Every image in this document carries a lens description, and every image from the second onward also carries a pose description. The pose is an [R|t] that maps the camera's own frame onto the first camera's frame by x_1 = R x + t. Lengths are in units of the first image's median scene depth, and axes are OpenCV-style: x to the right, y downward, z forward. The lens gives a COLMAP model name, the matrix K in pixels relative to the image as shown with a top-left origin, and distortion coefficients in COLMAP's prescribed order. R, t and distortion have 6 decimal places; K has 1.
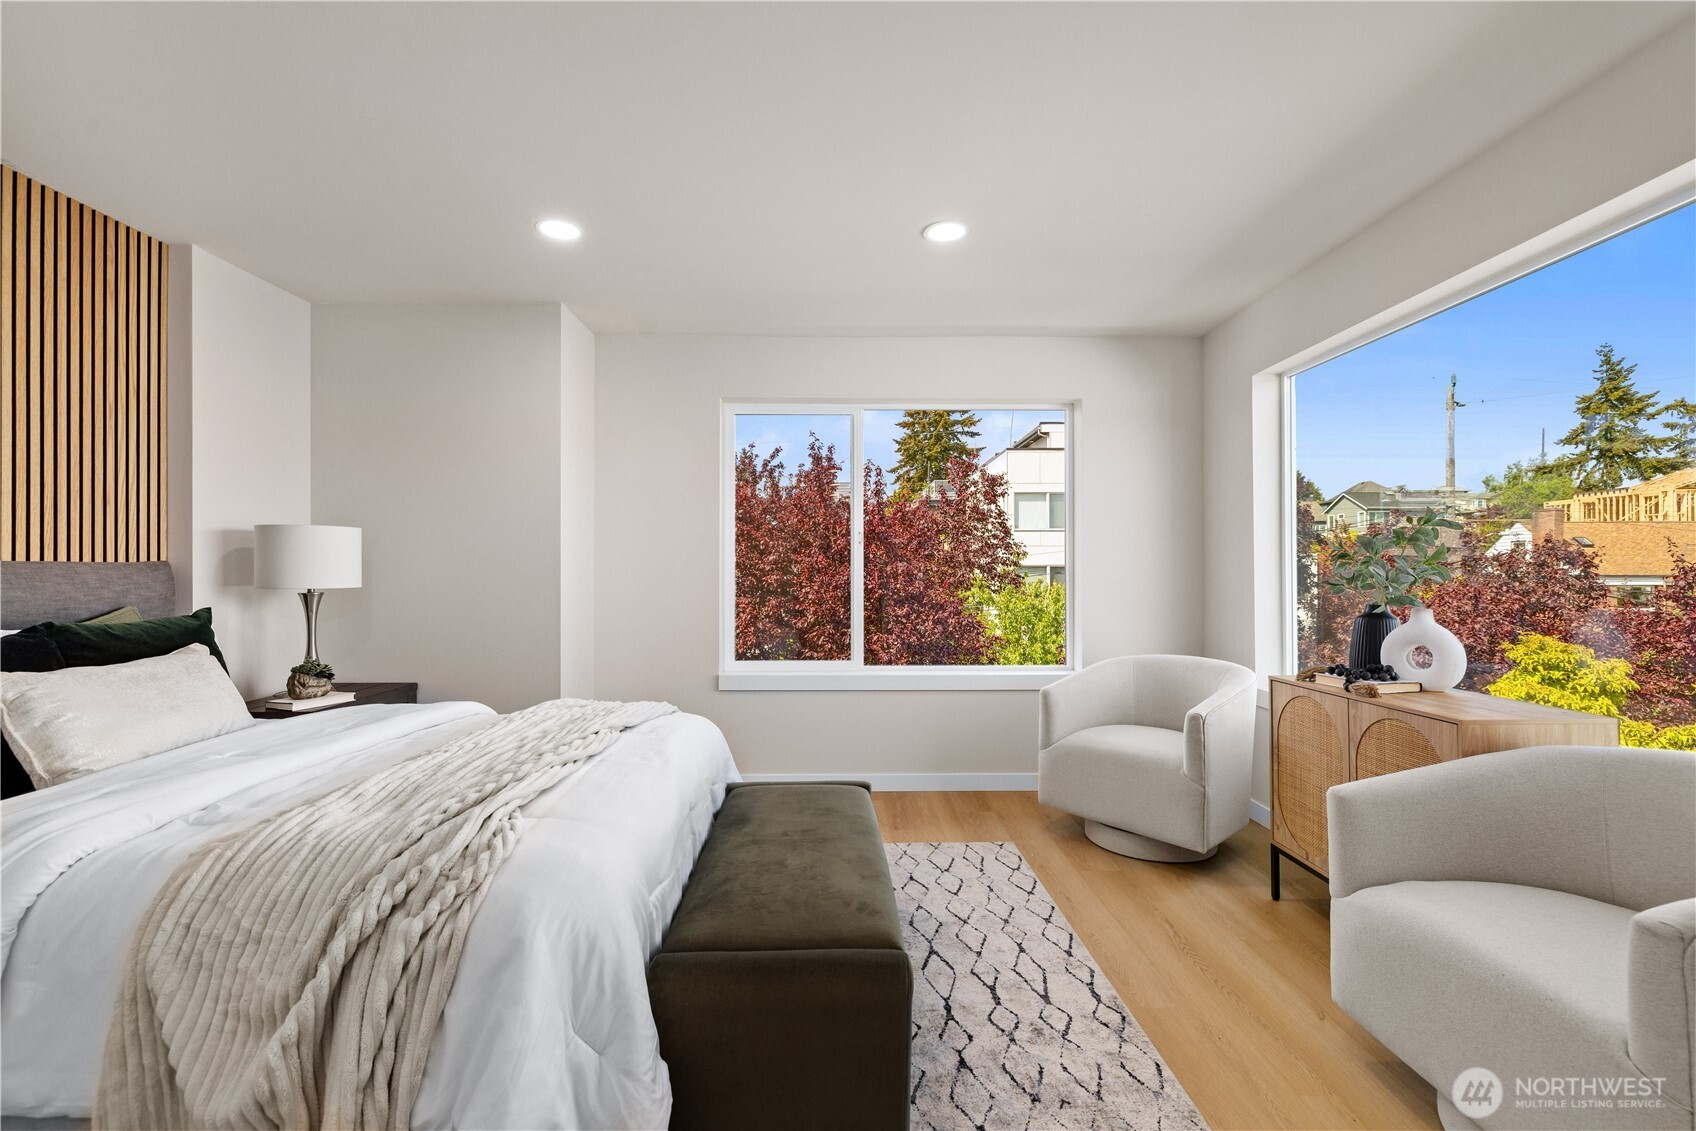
lens RADIAL K [[720.9, 0, 848.8], [0, 720.9, 563.1], [0, 0, 1]] dist [-0.000186, 0.000027]
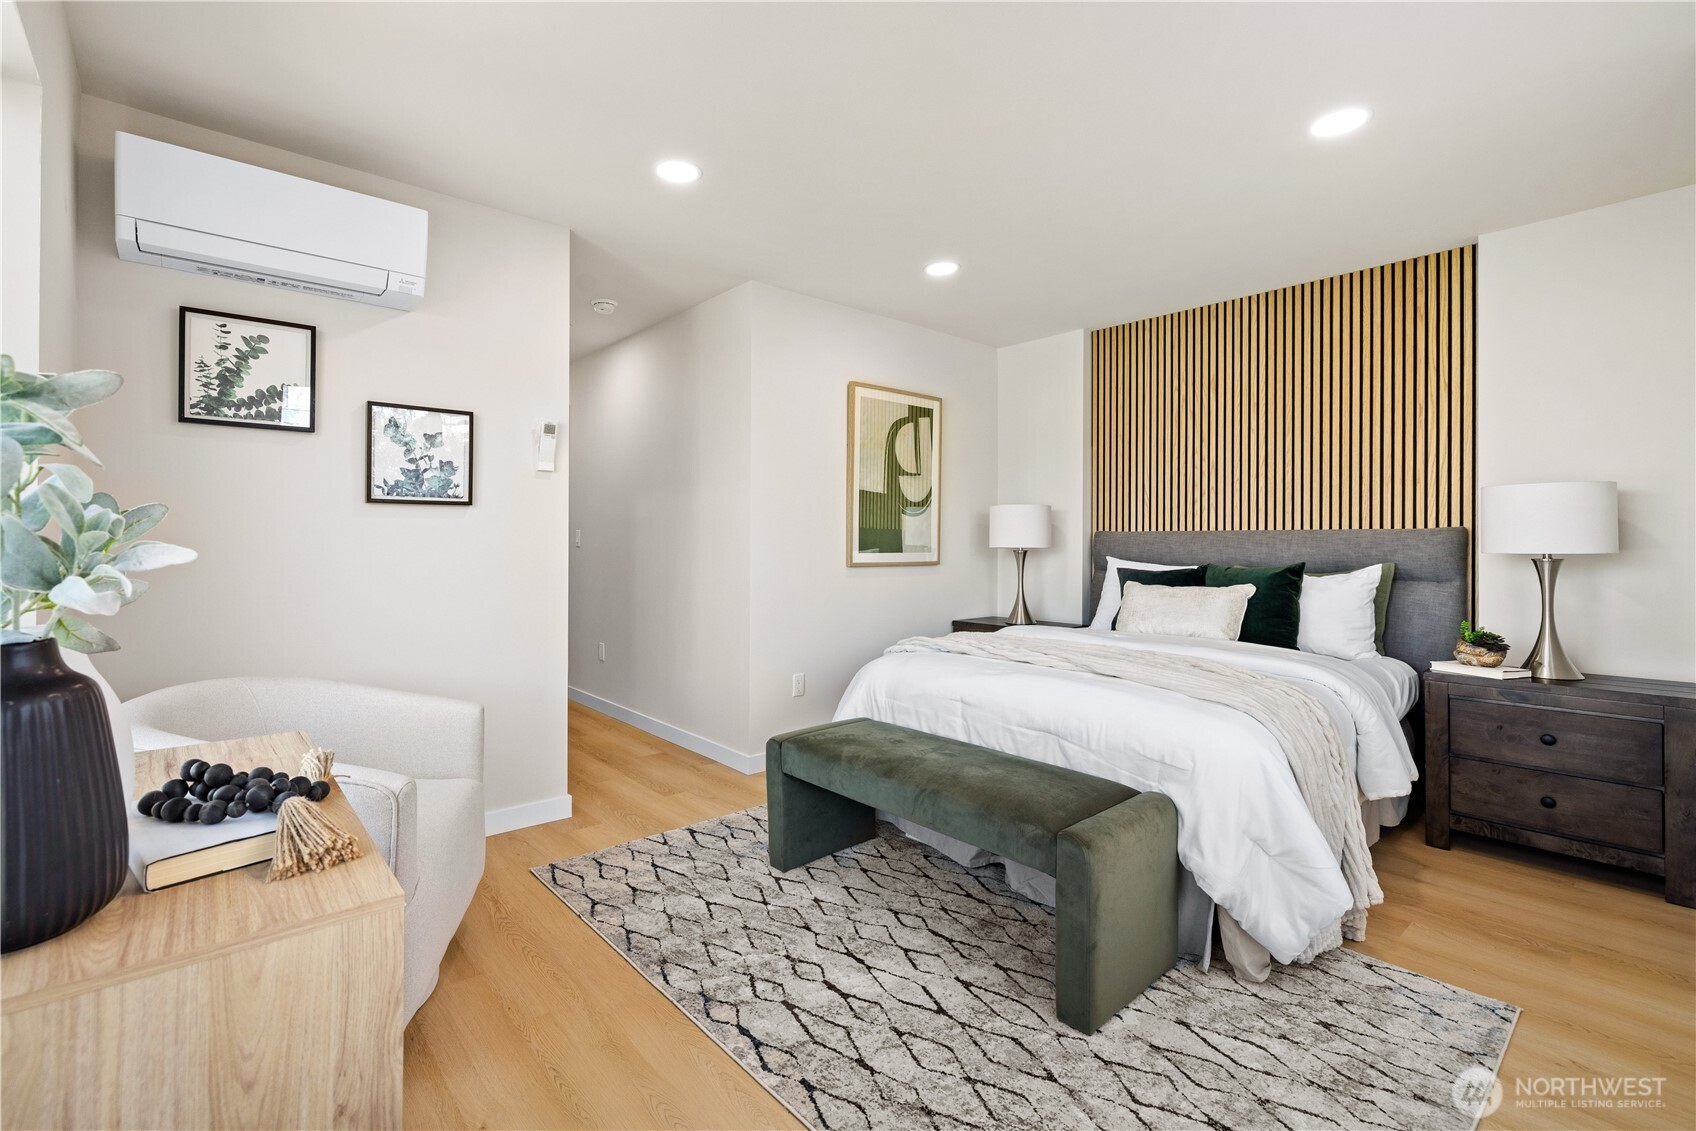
lens RADIAL K [[720.9, 0, 810.3], [0, 720.9, 543.1], [0, 0, 1]] dist [-0.000186, 0.000027]
pose [[-0.765760, 0.007672, -0.643080, 0.143017], [0.009879, 0.999951, 0.000166, 0.003254], [0.643050, -0.006226, -0.765799, 0.294488]]
